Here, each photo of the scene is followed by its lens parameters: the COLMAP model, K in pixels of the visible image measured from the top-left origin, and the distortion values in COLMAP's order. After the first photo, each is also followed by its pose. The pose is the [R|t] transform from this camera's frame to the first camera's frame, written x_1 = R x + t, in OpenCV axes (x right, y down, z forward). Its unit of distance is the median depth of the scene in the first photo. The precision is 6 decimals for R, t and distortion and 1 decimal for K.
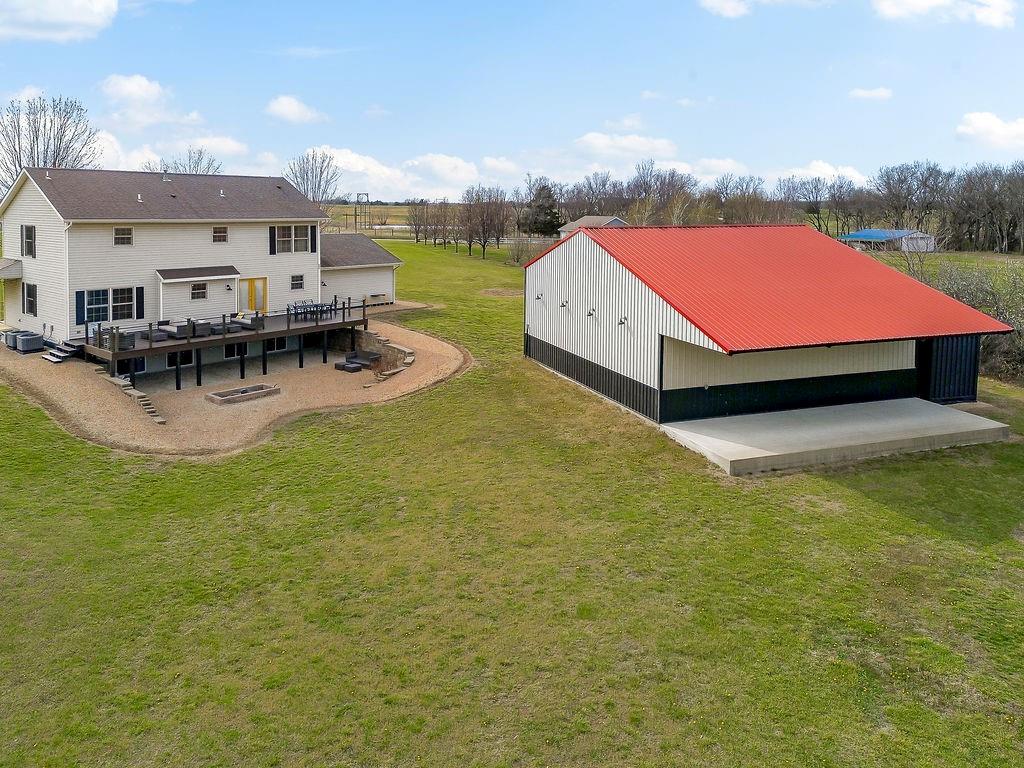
lens RADIAL K [[749.2, 0, 512.0], [0, 749.2, 384.0], [0, 0, 1]] dist [0.004384, -0.084977]
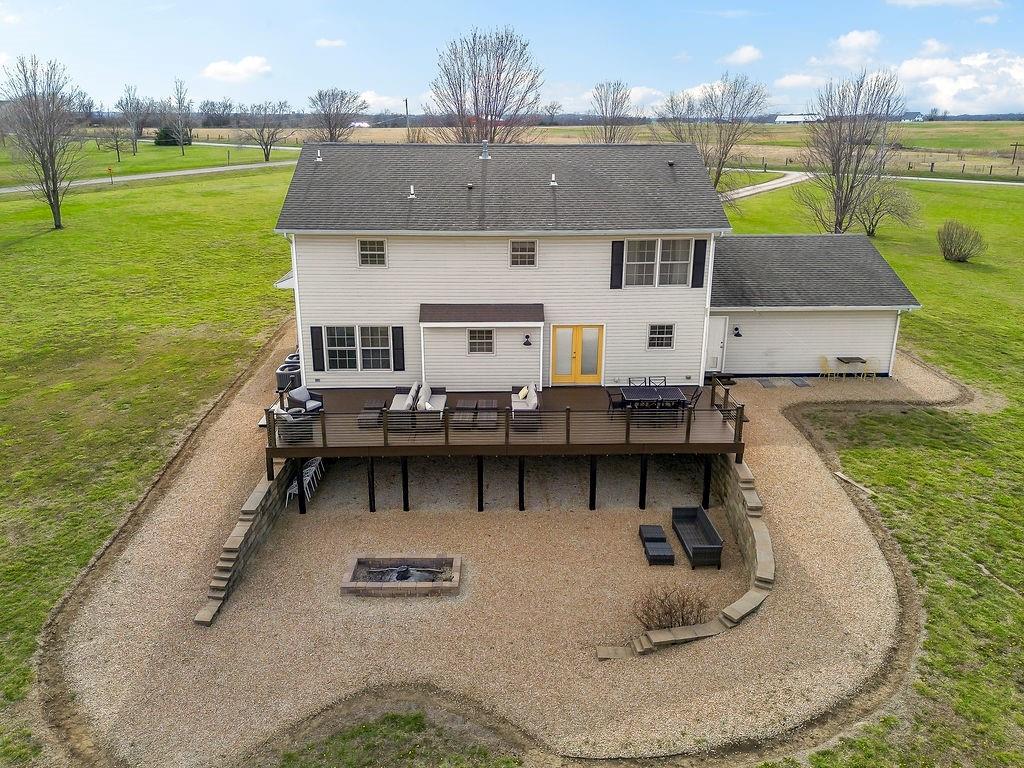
lens RADIAL K [[749.2, 0, 512.0], [0, 749.2, 384.0], [0, 0, 1]] dist [0.004384, -0.084977]
pose [[0.672547, 0.220429, -0.706464, 0.054539], [-0.152802, 0.975402, 0.158877, -0.191798], [0.724108, 0.001097, 0.689686, 0.576501]]
